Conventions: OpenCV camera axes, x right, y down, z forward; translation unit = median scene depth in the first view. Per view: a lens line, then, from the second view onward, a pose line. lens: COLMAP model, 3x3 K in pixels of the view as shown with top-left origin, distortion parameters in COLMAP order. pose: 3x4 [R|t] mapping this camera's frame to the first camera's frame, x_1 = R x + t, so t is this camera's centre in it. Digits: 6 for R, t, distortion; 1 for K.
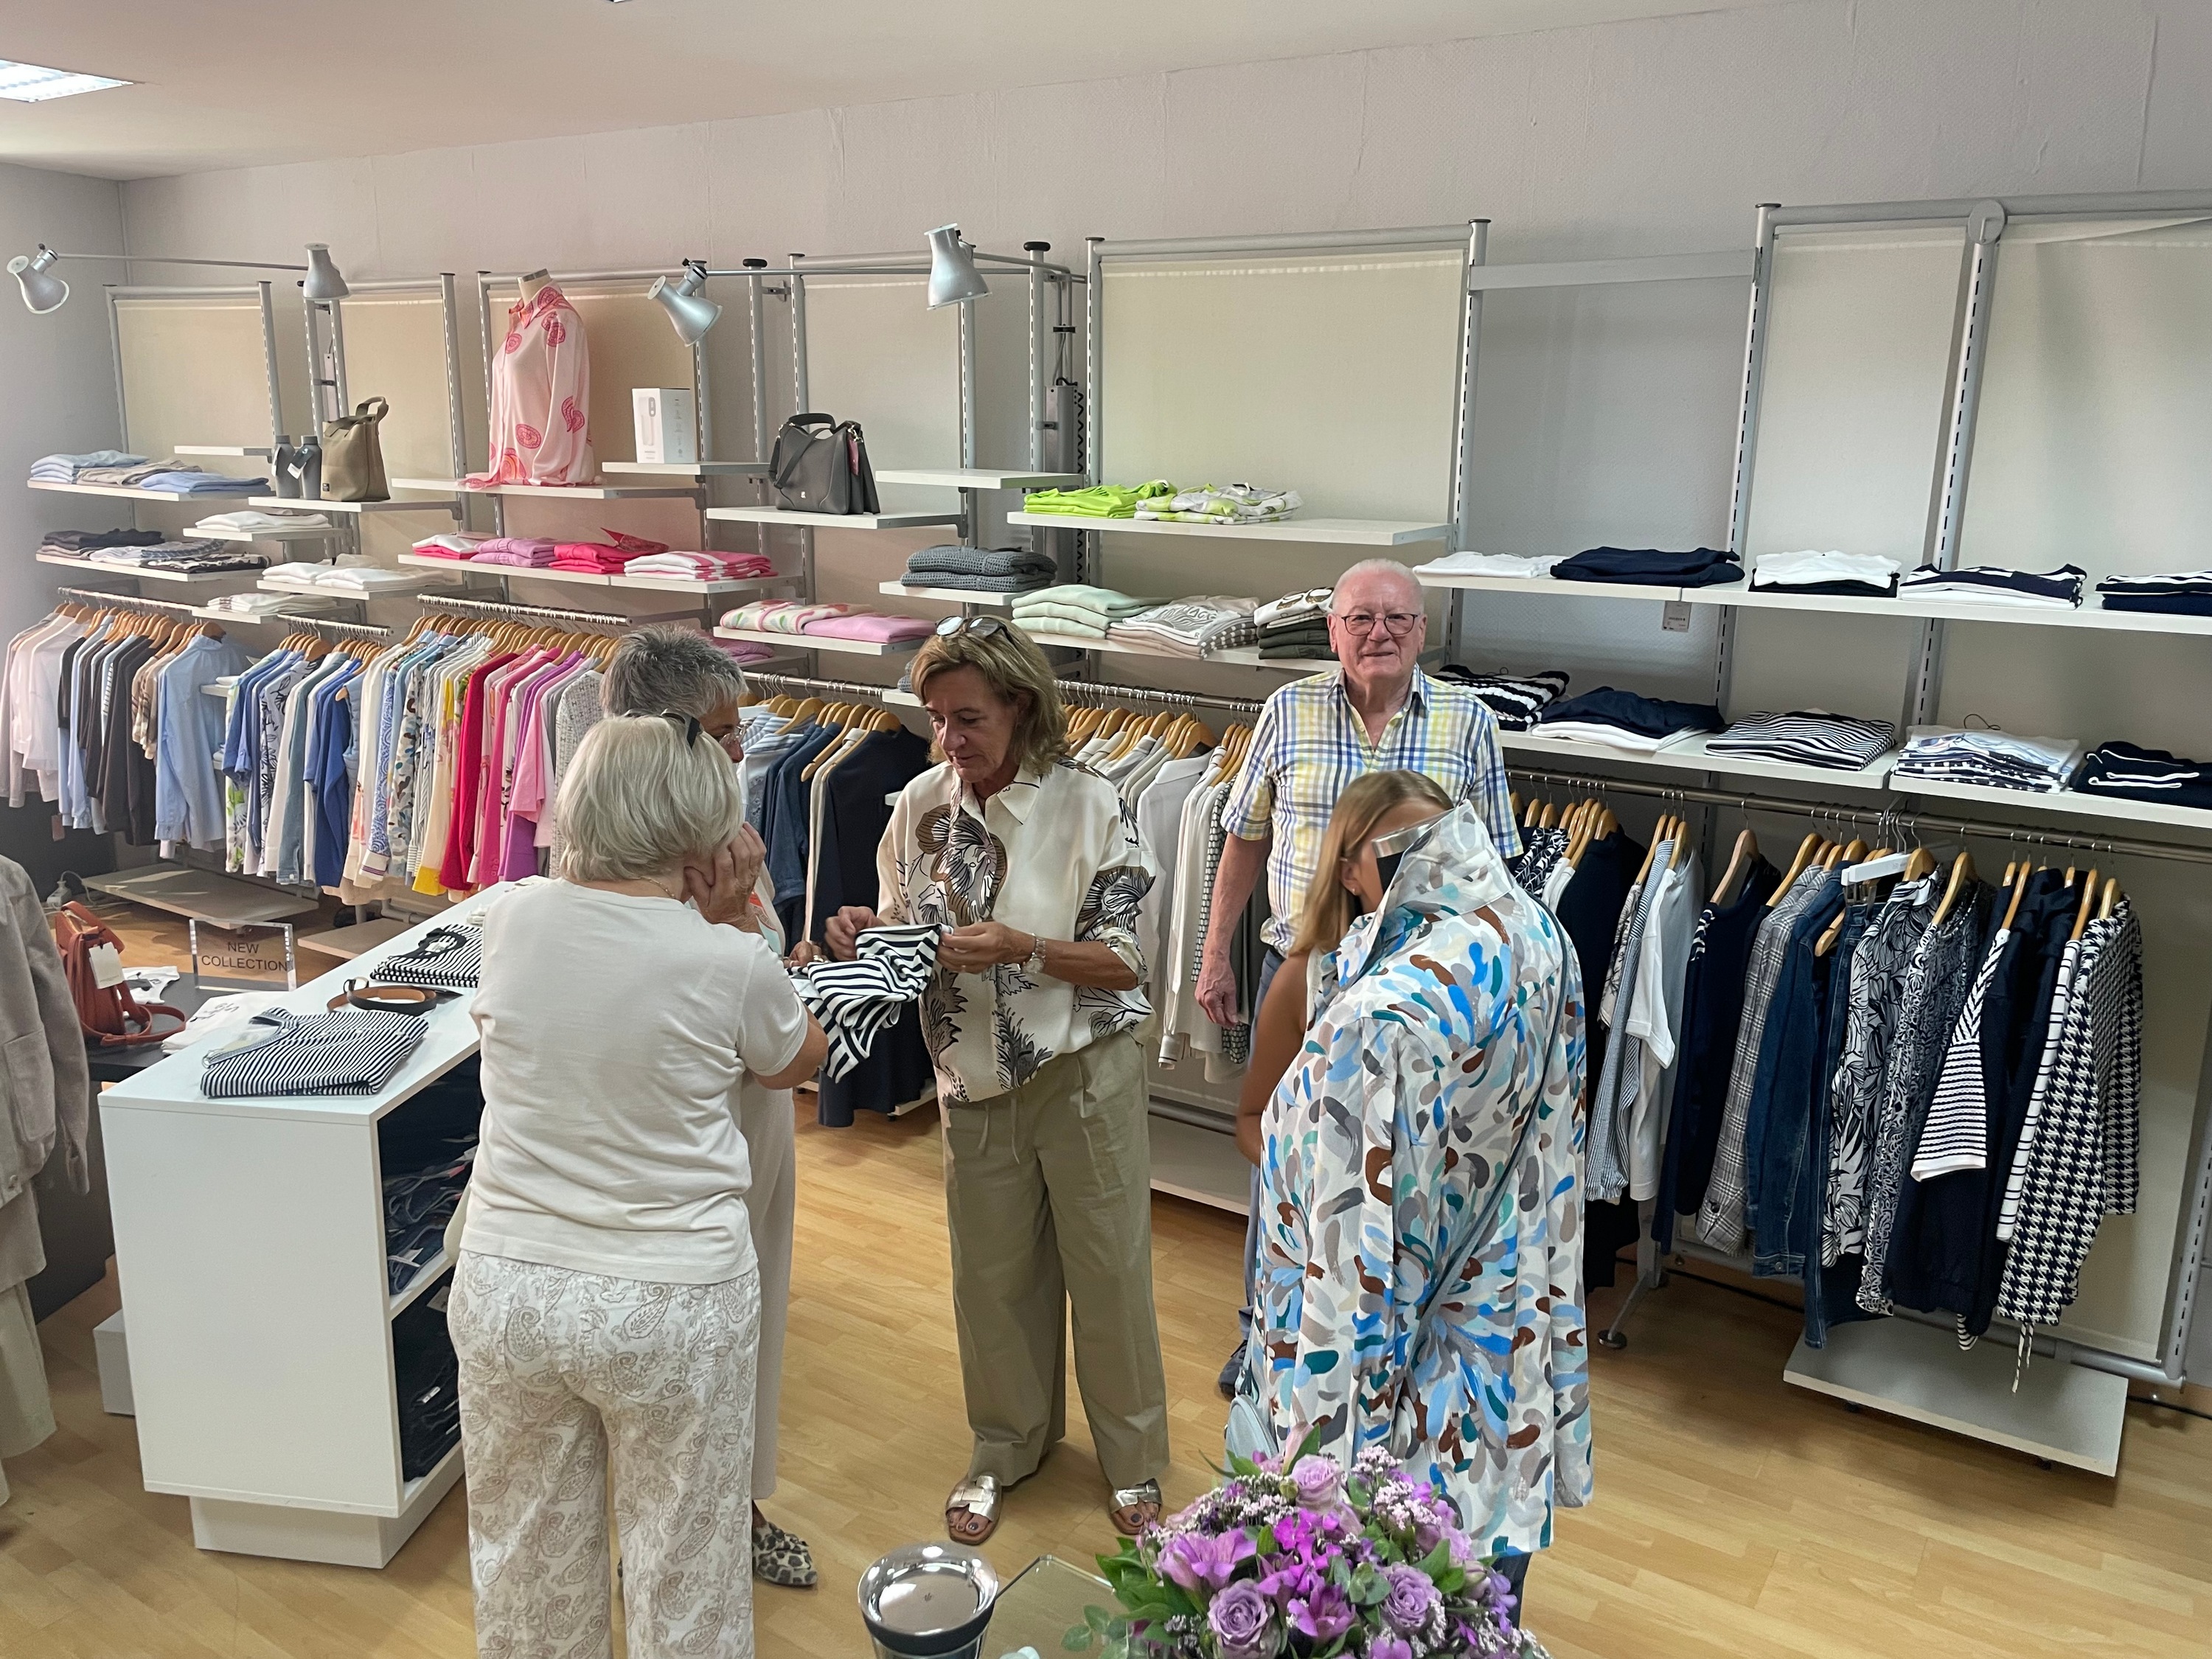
lens RADIAL K [[1648.2, 0, 1112.2], [0, 1648.2, 814.3], [0, 0, 1]] dist [0.080946, -0.110083]
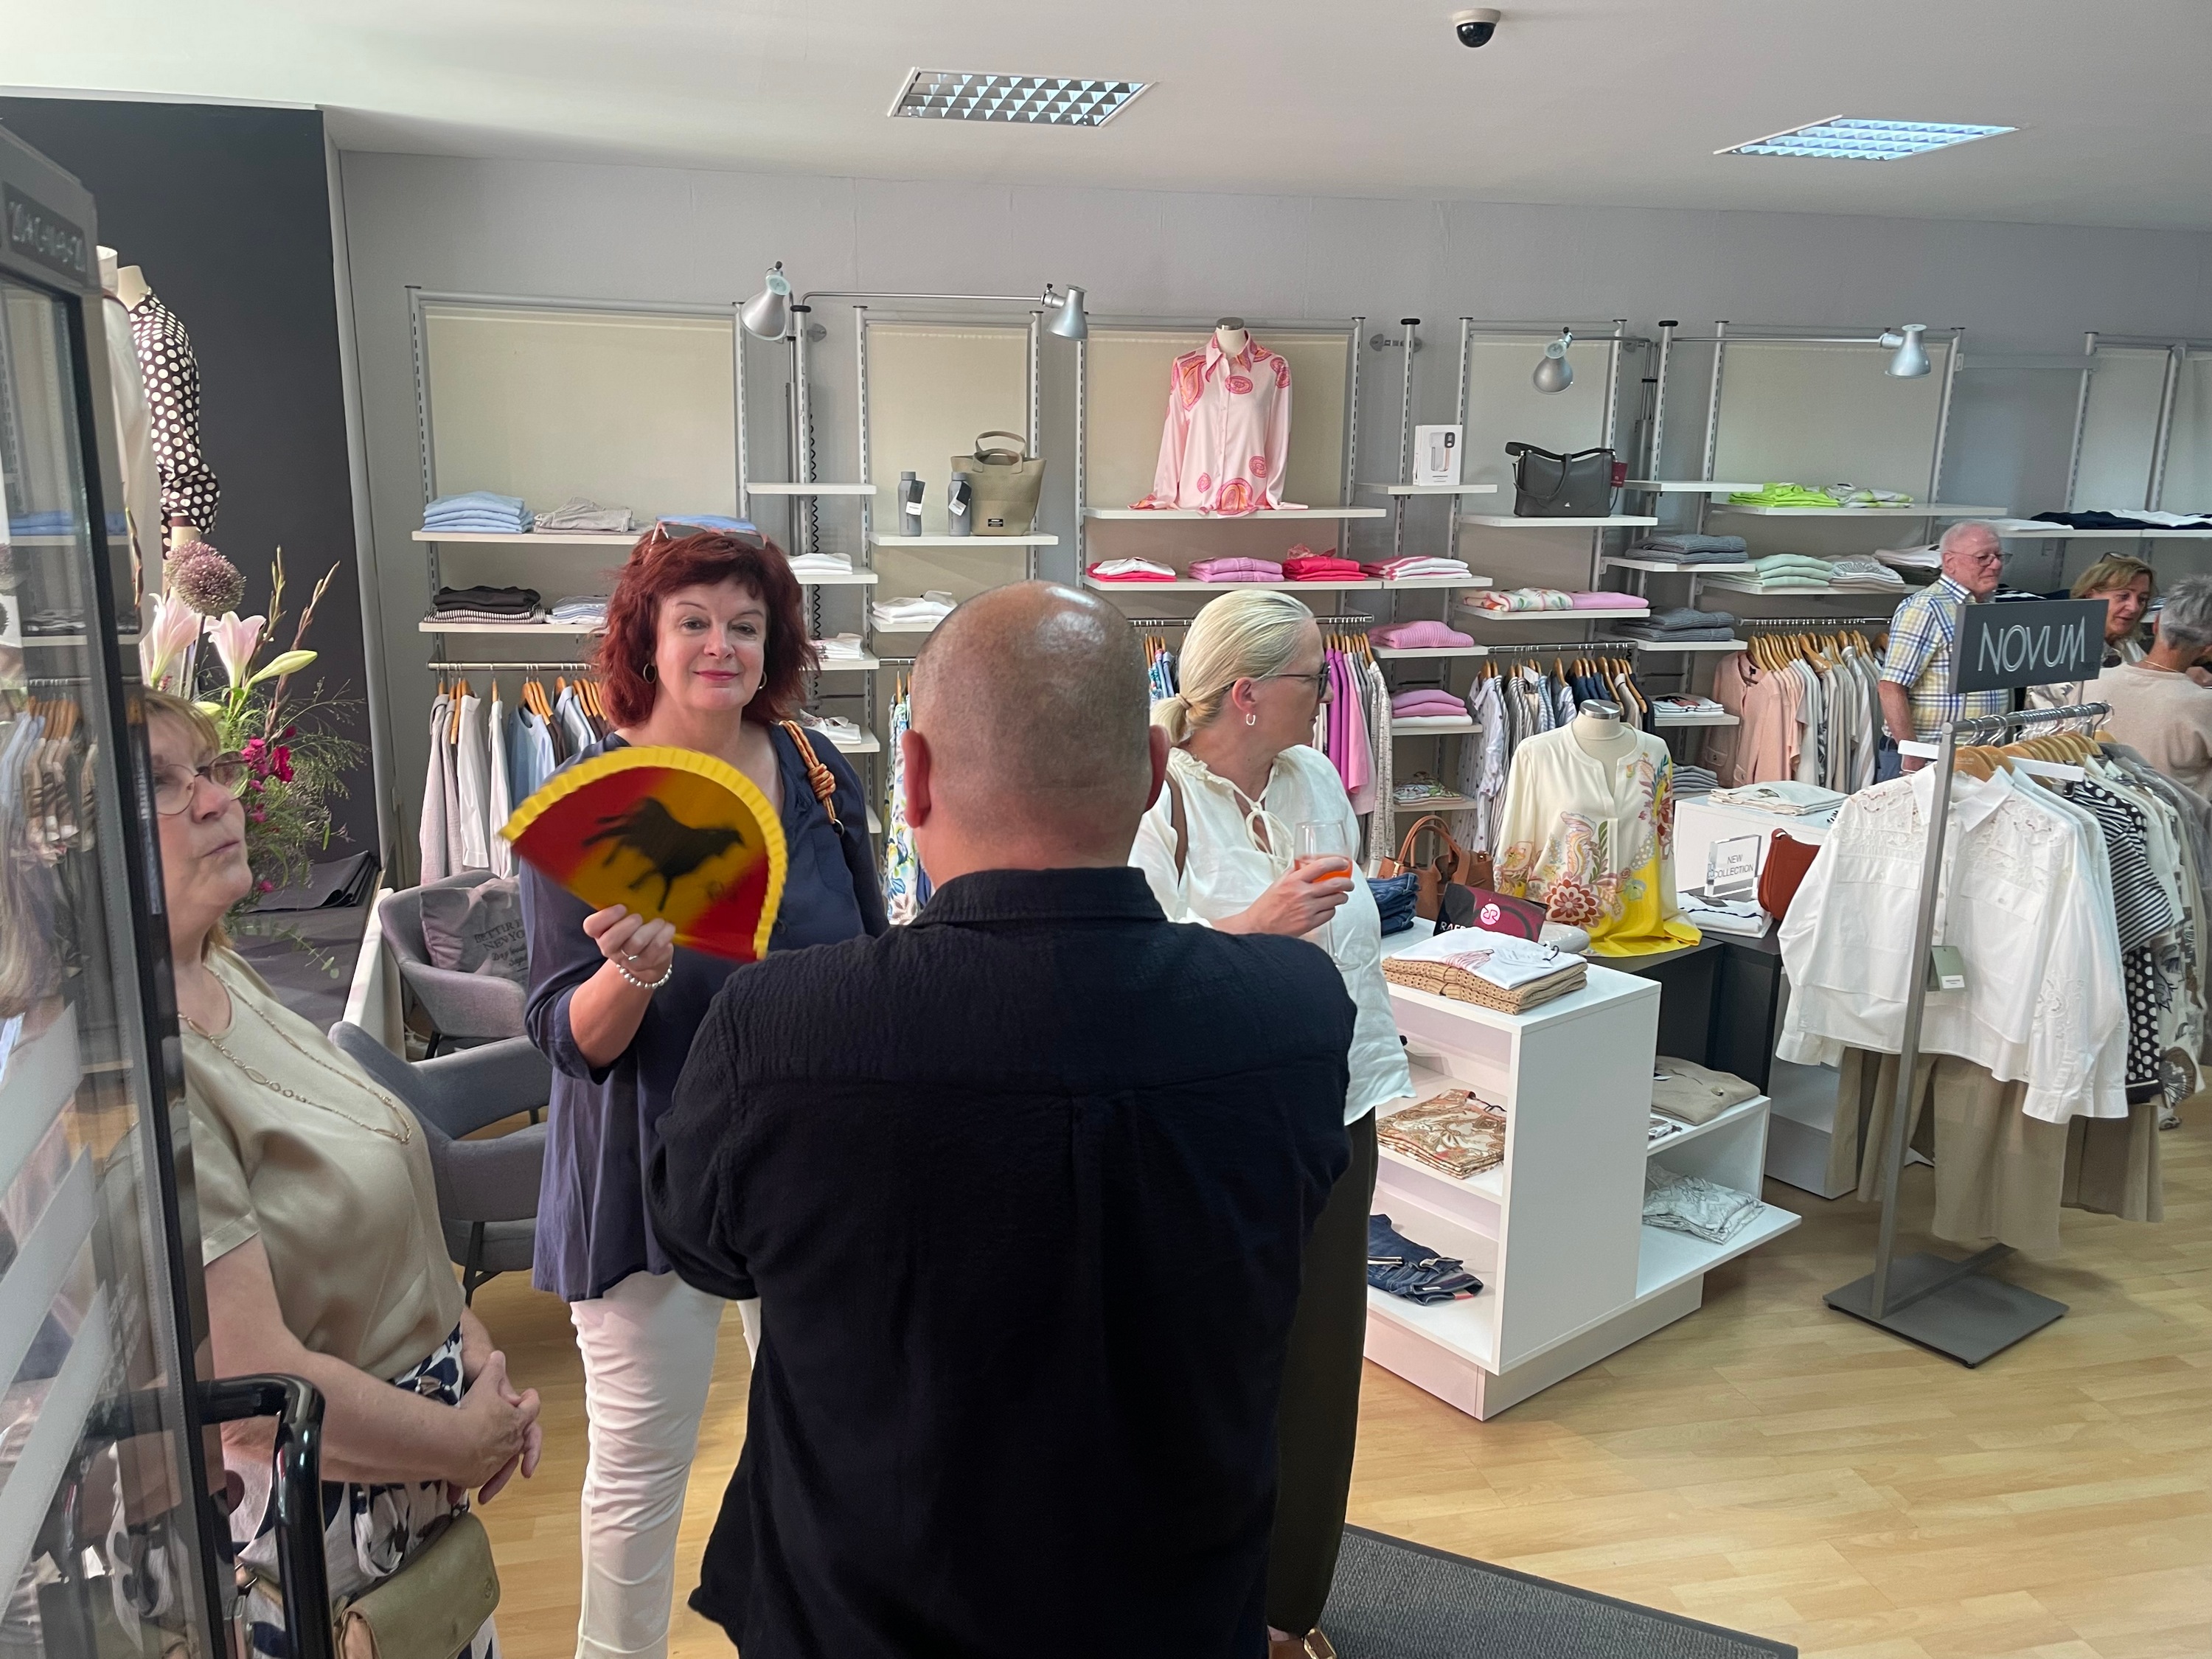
lens RADIAL K [[1648.2, 0, 1112.2], [0, 1648.2, 814.3], [0, 0, 1]] dist [0.080946, -0.110083]
pose [[0.723048, -0.159053, 0.672238, -1.621425], [0.160576, 0.985175, 0.060381, -0.103678], [-0.671875, 0.064287, 0.737869, 0.337583]]
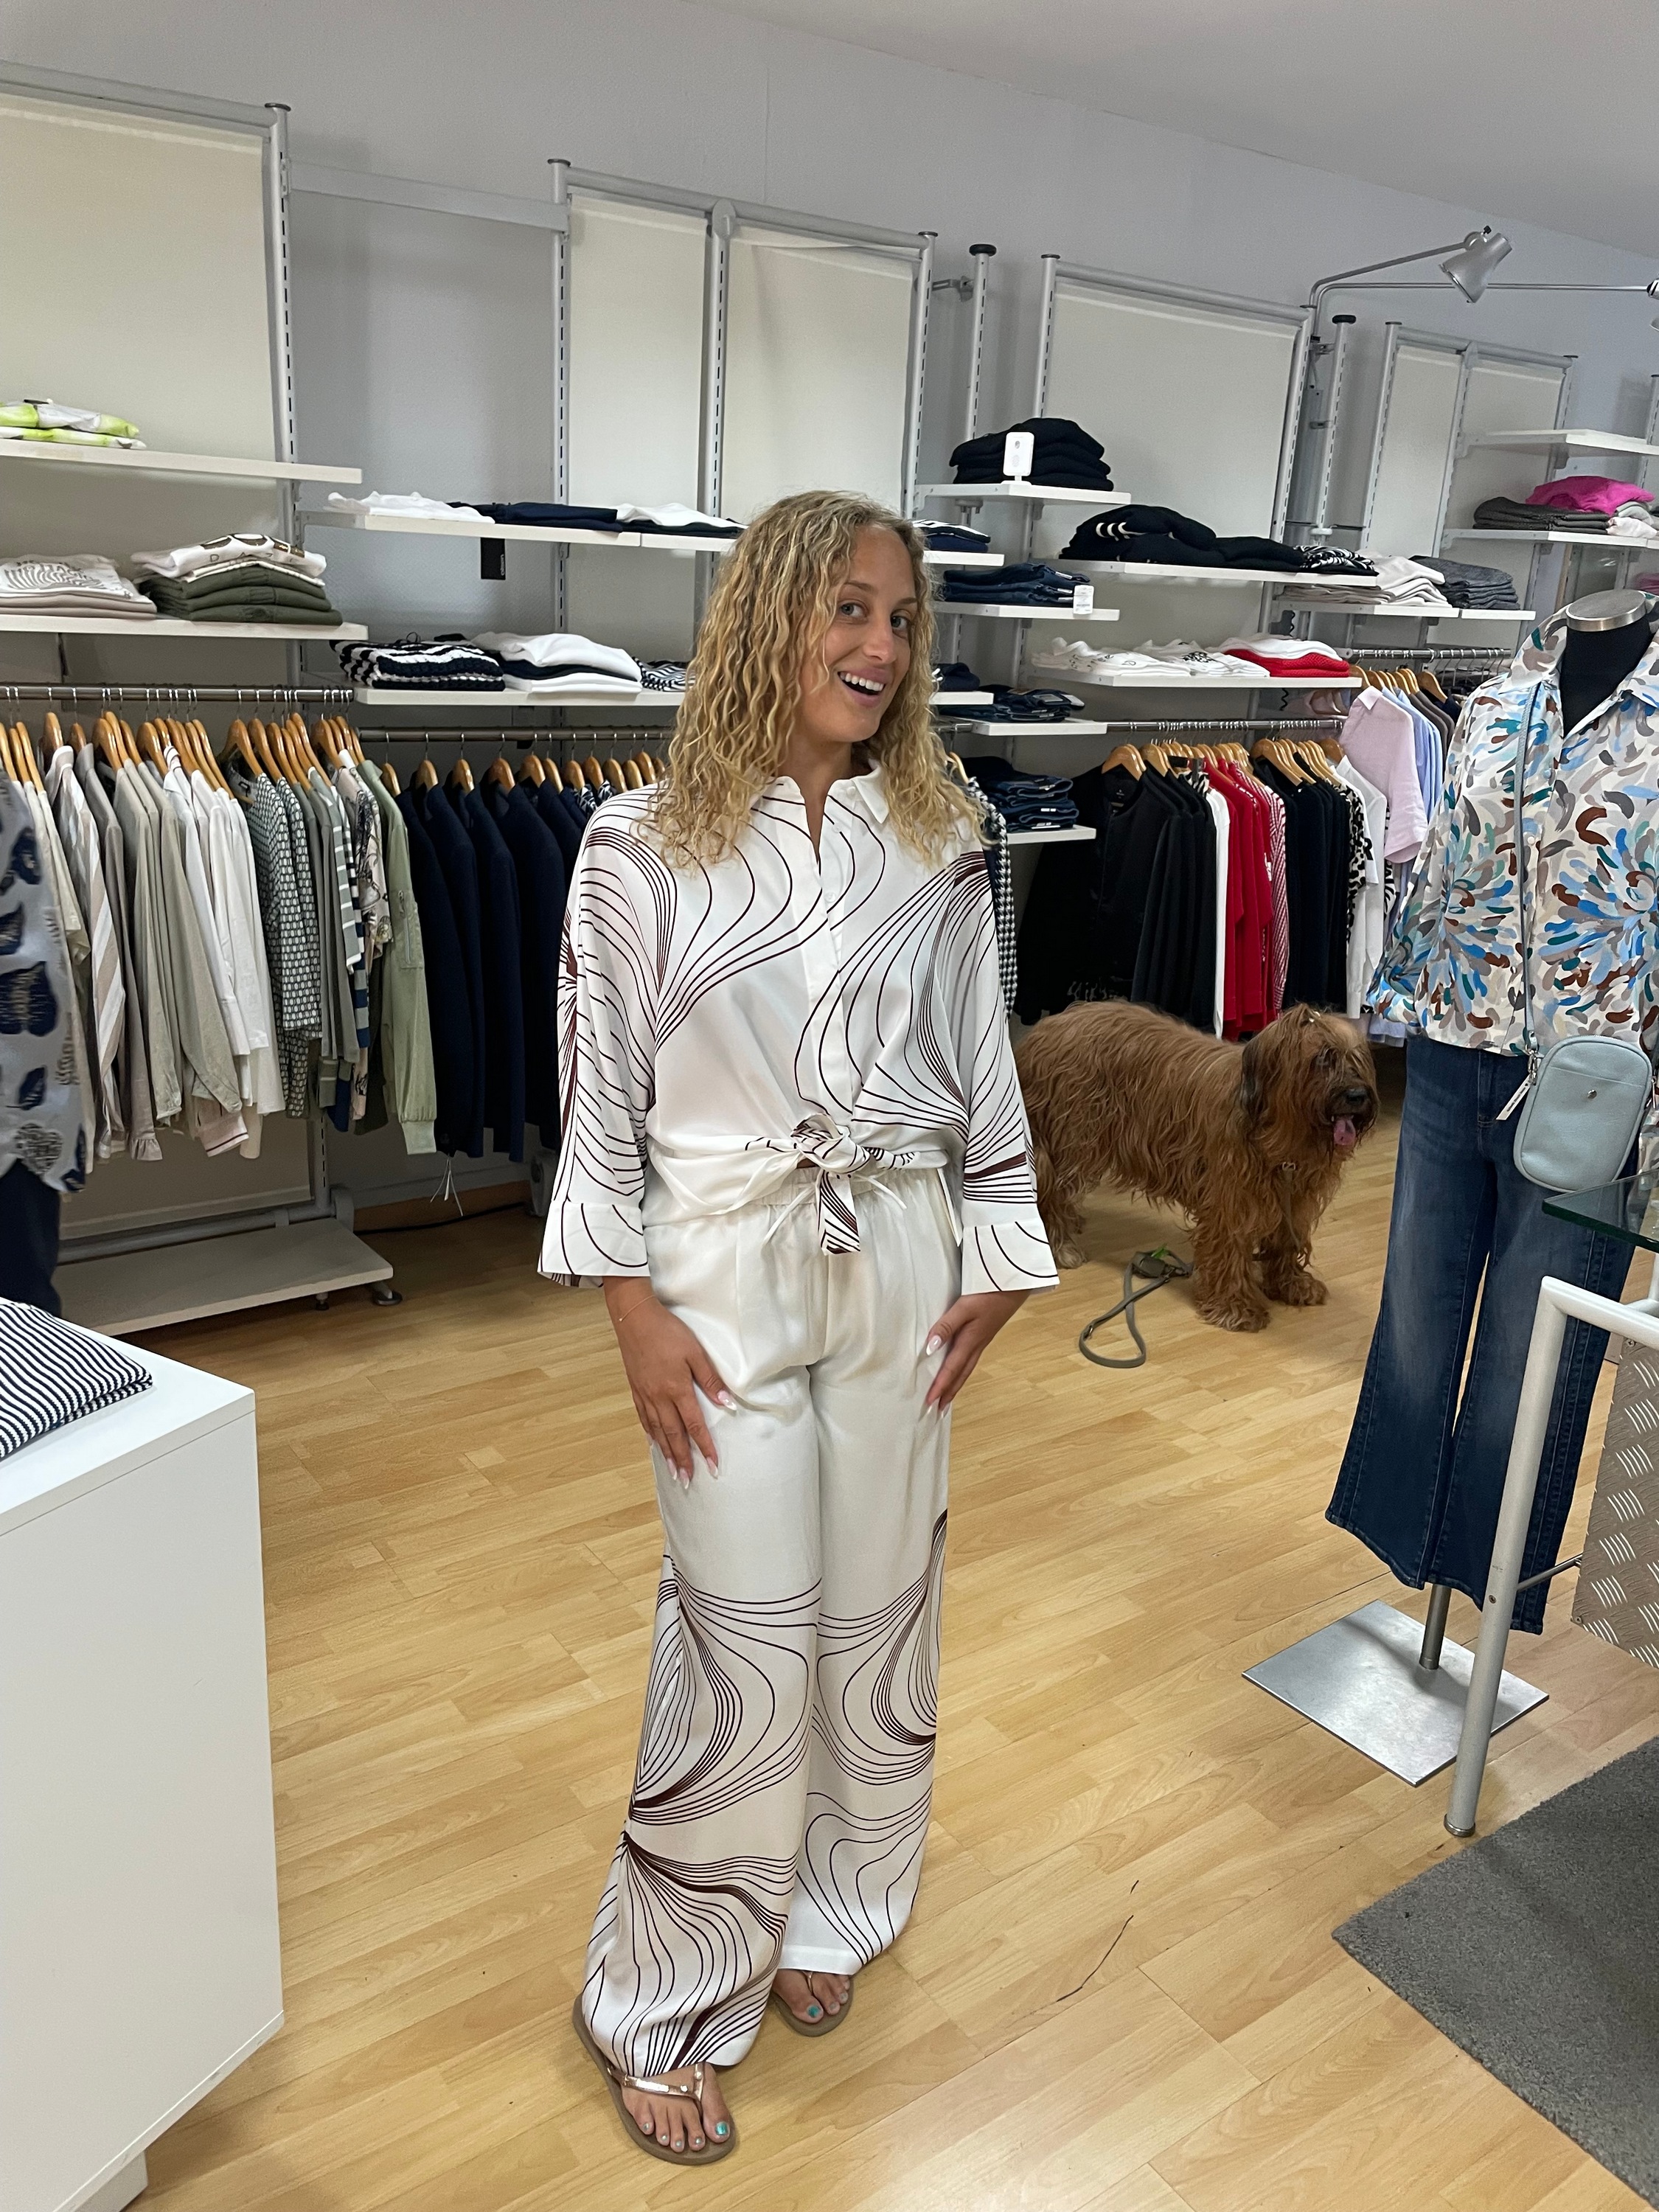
lens RADIAL K [[1648.2, 0, 825.6], [0, 1648.2, 1099.2], [0, 0, 1]] dist [0.080946, -0.110083]
pose [[0.400282, -0.273223, 0.874714, -0.562465], [0.171678, 0.959977, 0.221293, -0.001362], [-0.900167, 0.061590, 0.431168, 0.388478]]
